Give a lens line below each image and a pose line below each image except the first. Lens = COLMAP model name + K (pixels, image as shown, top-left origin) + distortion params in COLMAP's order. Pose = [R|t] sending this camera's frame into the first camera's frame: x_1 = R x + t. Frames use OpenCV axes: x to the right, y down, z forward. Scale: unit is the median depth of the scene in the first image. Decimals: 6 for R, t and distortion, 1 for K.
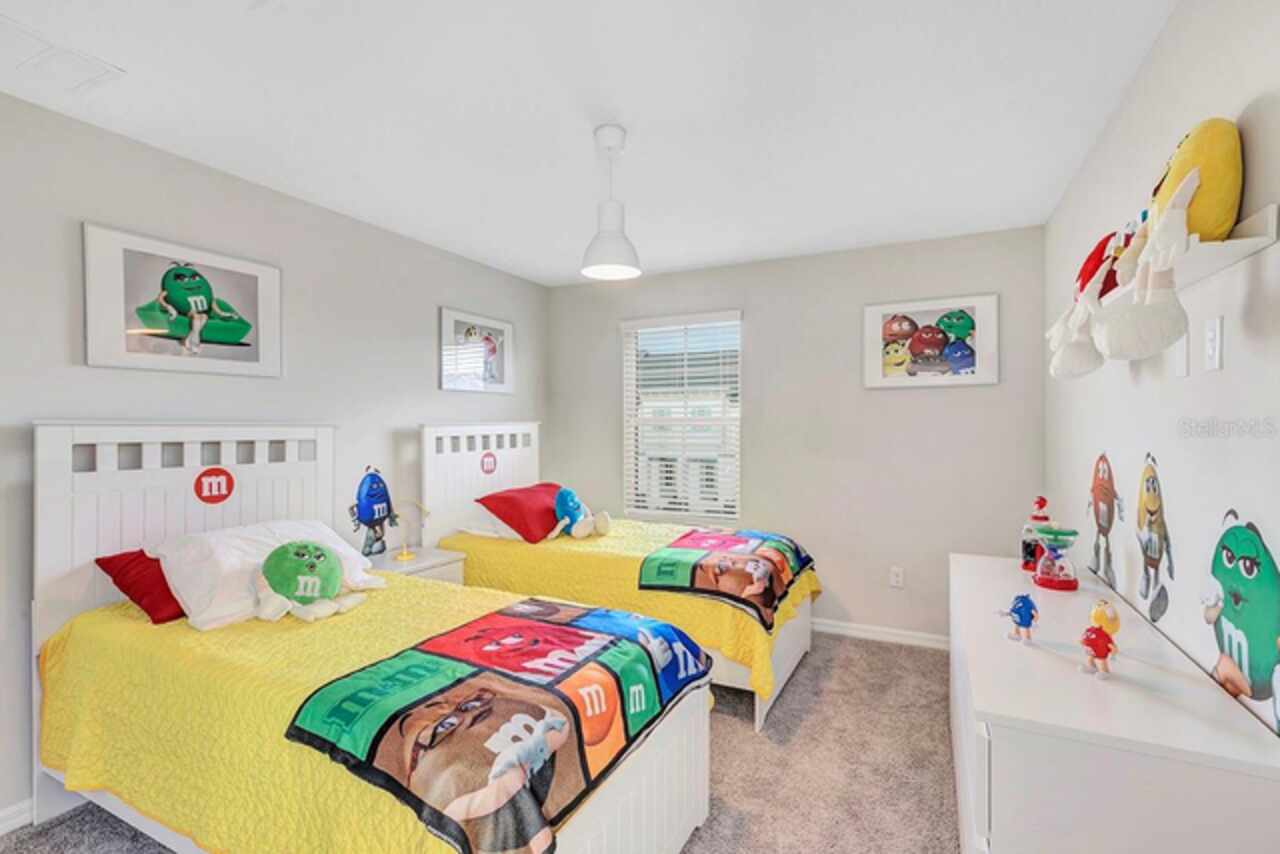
lens RADIAL K [[582.4, 0, 639.1], [0, 582.4, 436.0], [0, 0, 1]] dist [0.002490, -0.000123]
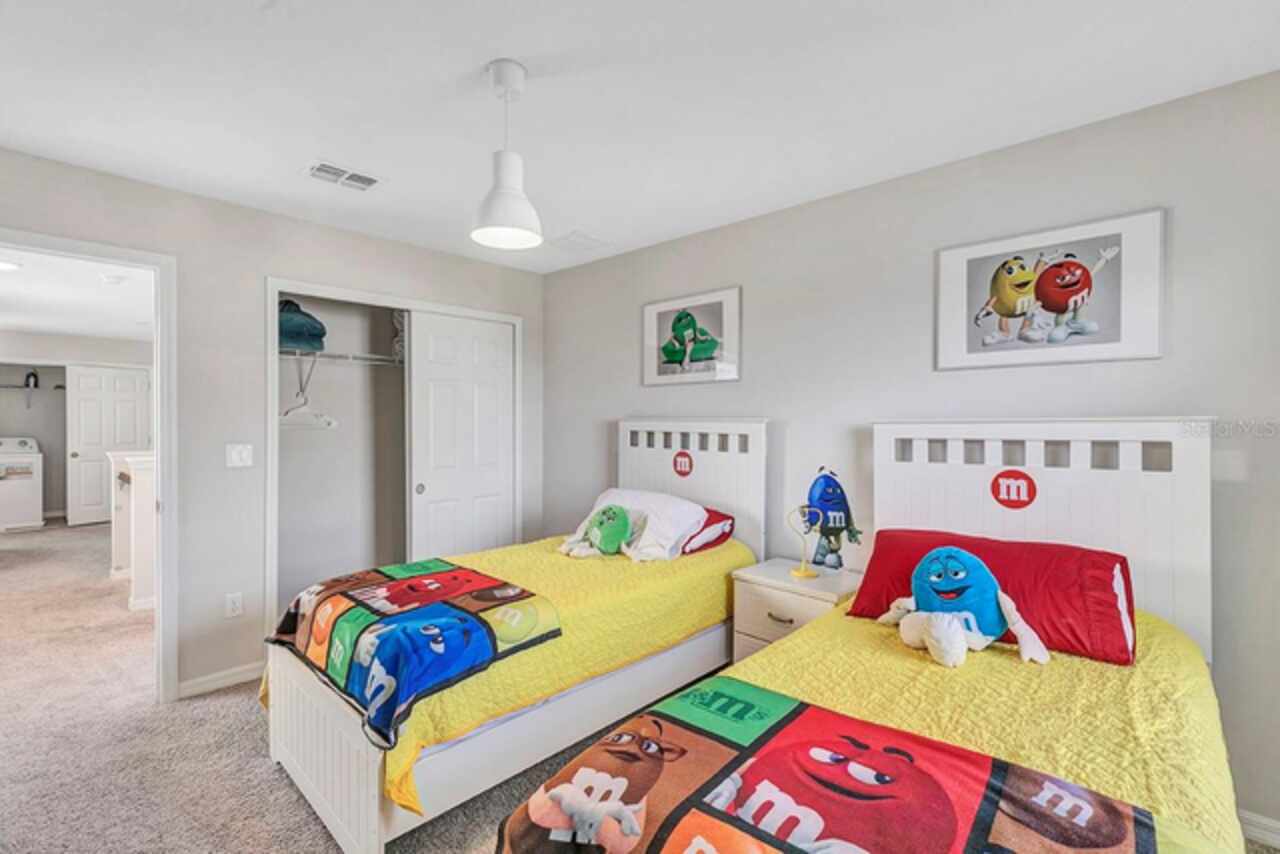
lens RADIAL K [[582.4, 0, 639.5], [0, 582.4, 426.0], [0, 0, 1]] dist [0.002490, -0.000123]
pose [[-0.268767, 0.003653, -0.963198, 0.495750], [-0.027573, 0.999554, 0.011485, -0.014743], [0.962810, 0.029645, -0.268547, 0.984149]]
